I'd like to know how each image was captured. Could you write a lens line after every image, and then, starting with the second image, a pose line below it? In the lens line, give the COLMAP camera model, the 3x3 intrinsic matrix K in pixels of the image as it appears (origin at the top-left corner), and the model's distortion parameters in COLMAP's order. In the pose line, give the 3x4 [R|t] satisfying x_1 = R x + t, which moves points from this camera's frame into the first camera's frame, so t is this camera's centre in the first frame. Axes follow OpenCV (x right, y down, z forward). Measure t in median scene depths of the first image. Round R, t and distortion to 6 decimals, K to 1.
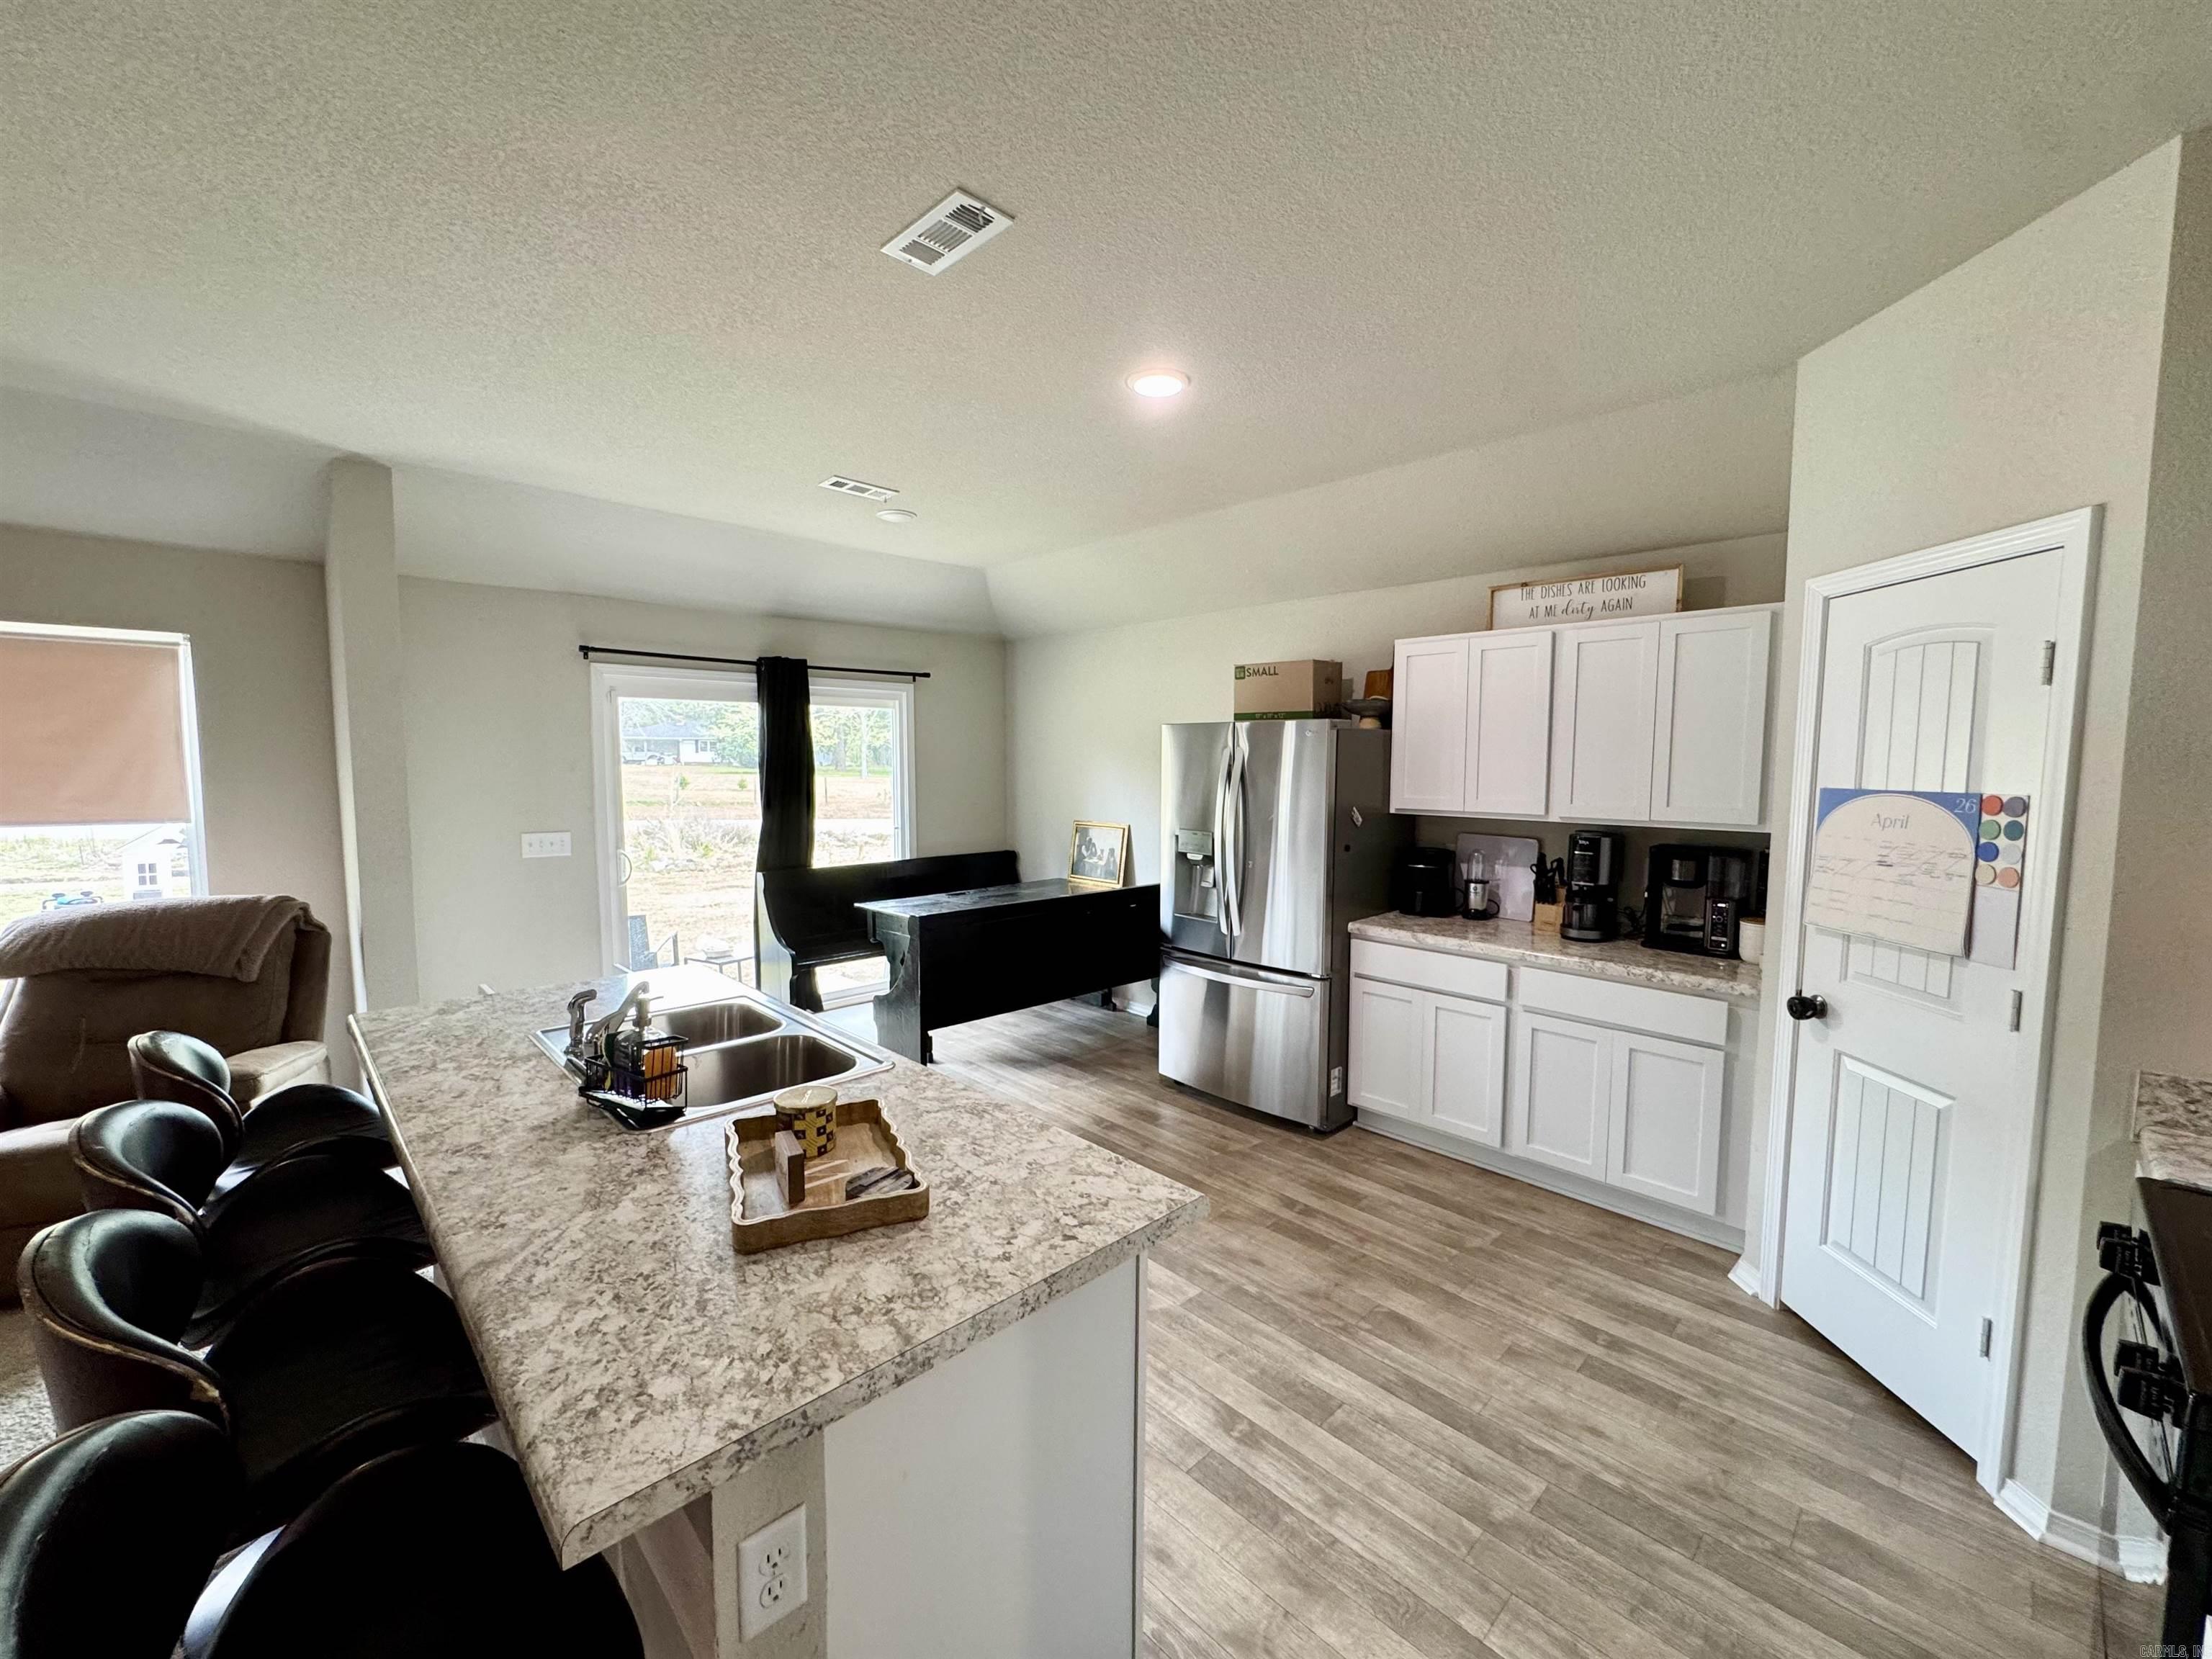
lens RADIAL K [[884.0, 0, 1107.6], [0, 884.0, 832.1], [0, 0, 1]] dist [-0.003113, 0.000362]
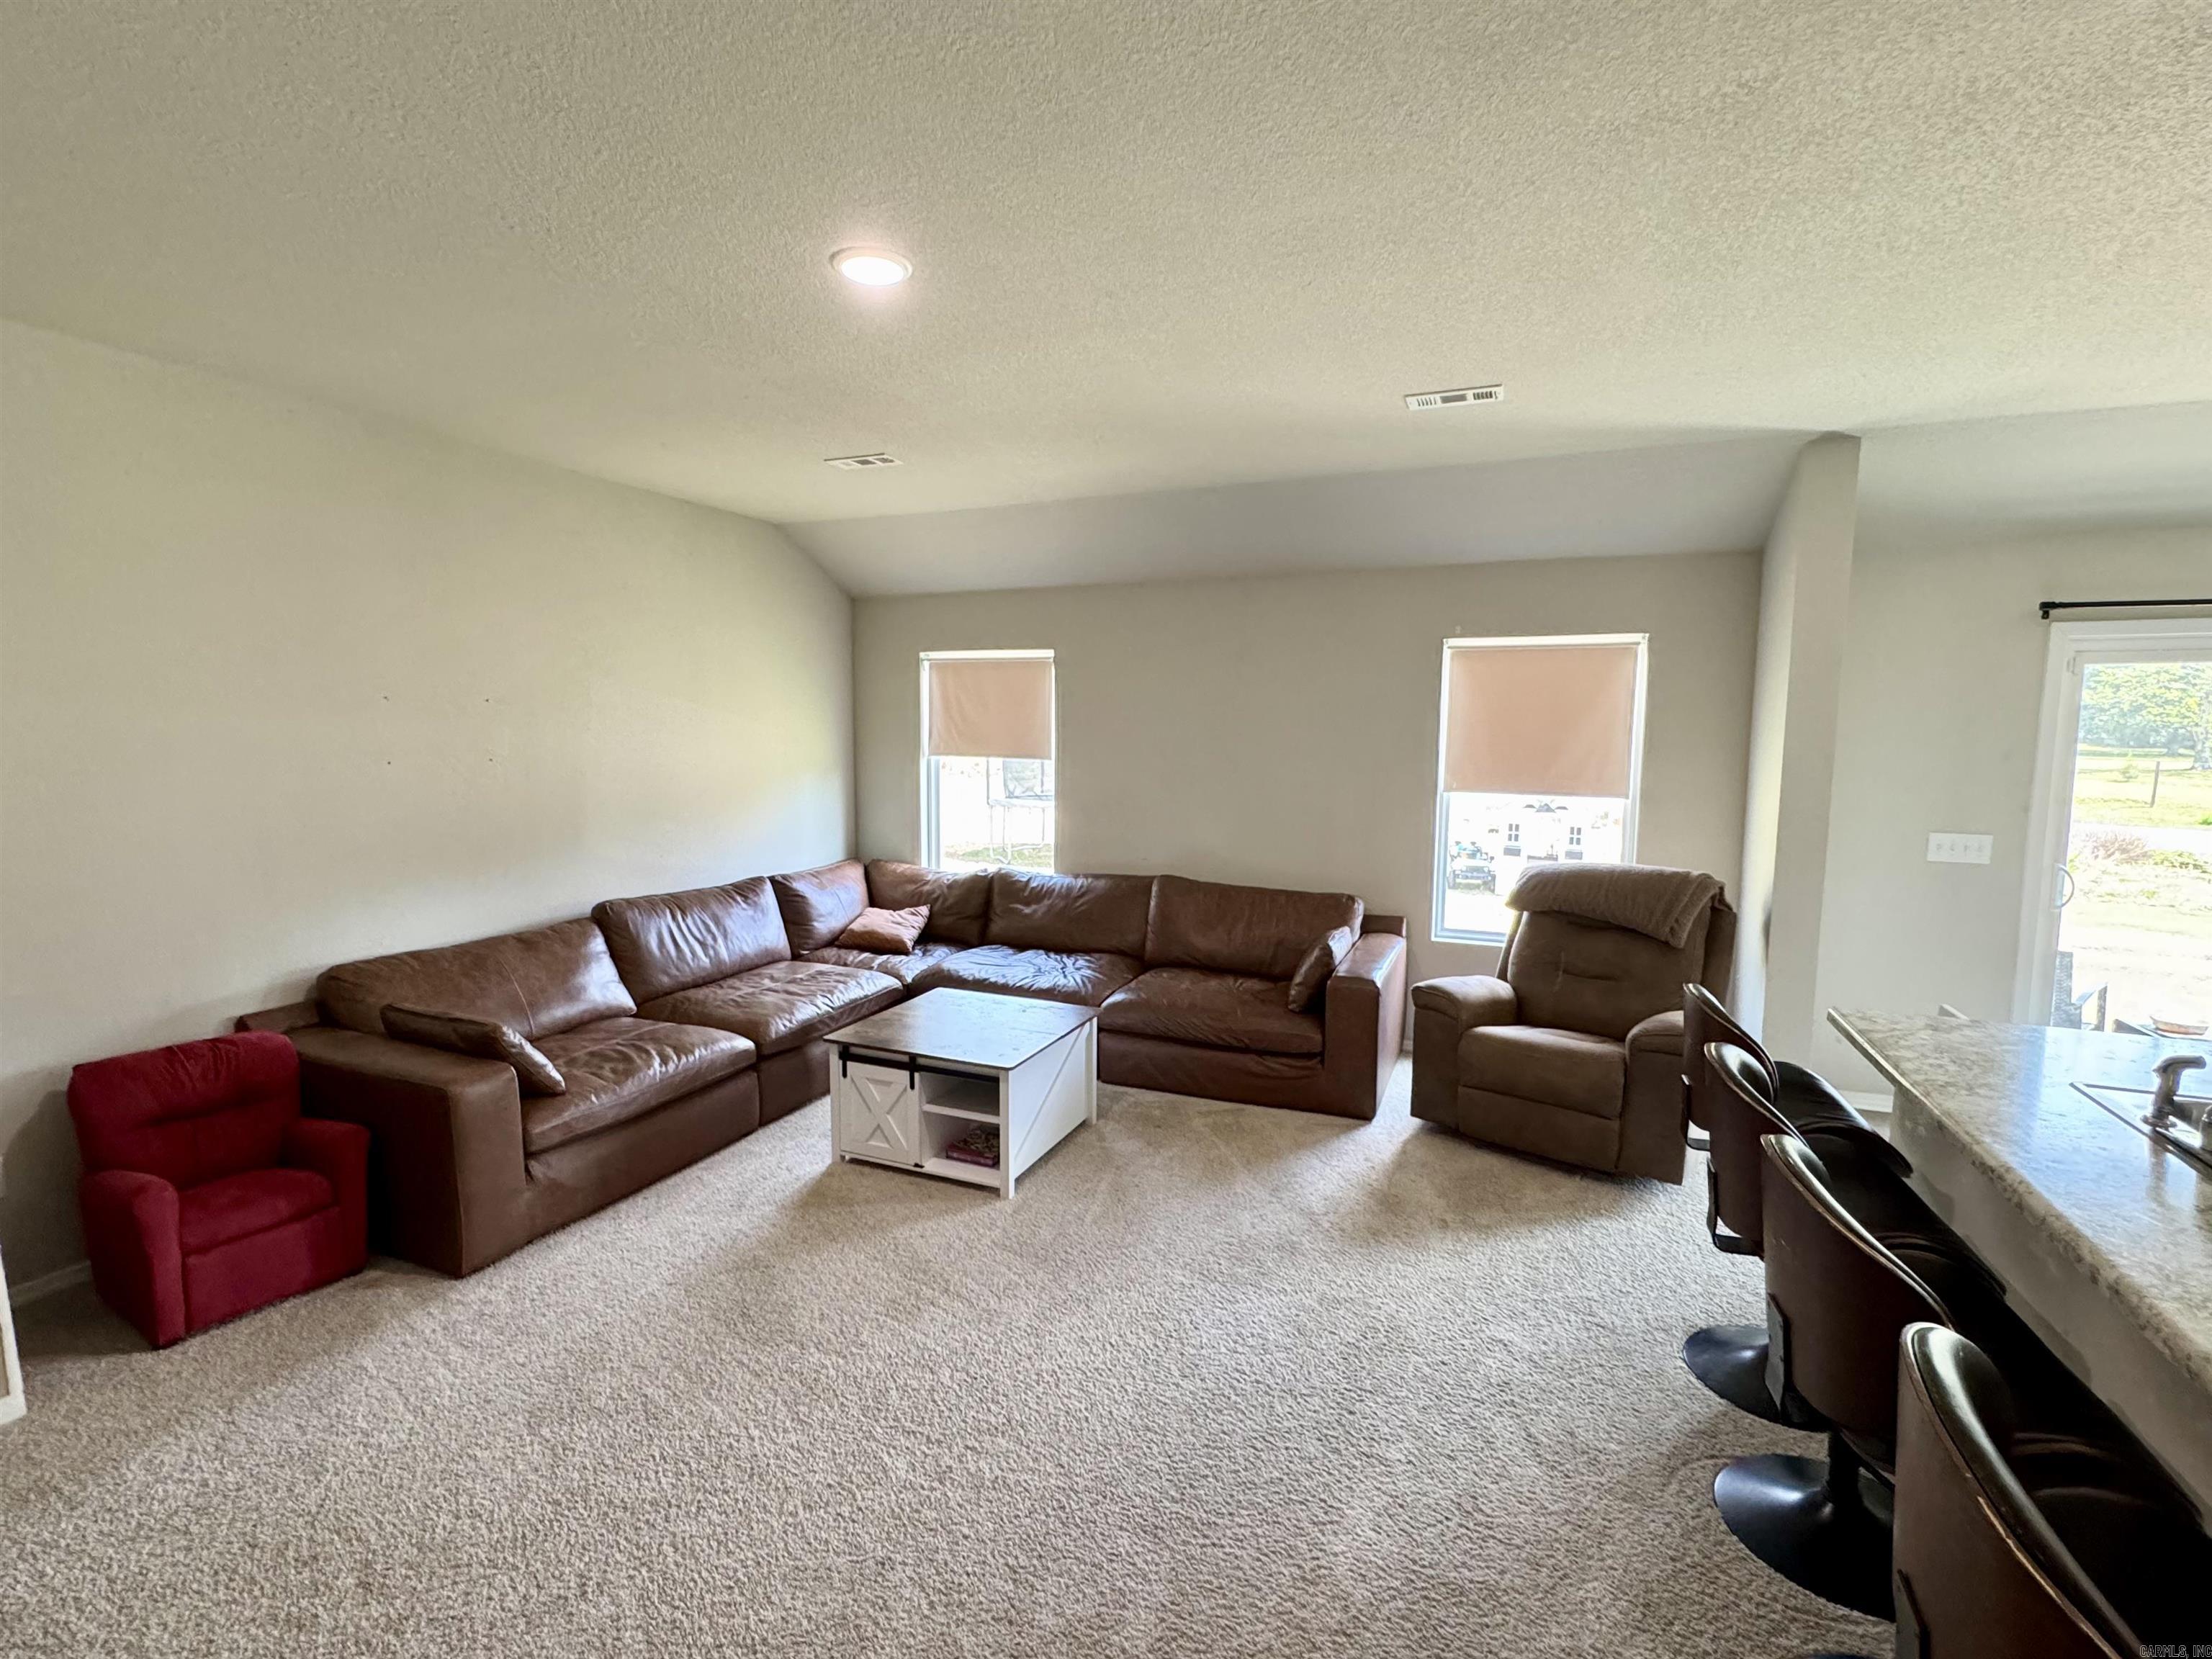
lens RADIAL K [[1012.7, 0, 1105.8], [0, 1012.7, 832.5], [0, 0, 1]] dist [-0.001099, -0.000616]
pose [[0.388723, 0.090635, -0.916886, -0.104590], [-0.076849, 0.994872, 0.065763, -0.002180], [0.918144, 0.044898, 0.393695, -0.165987]]
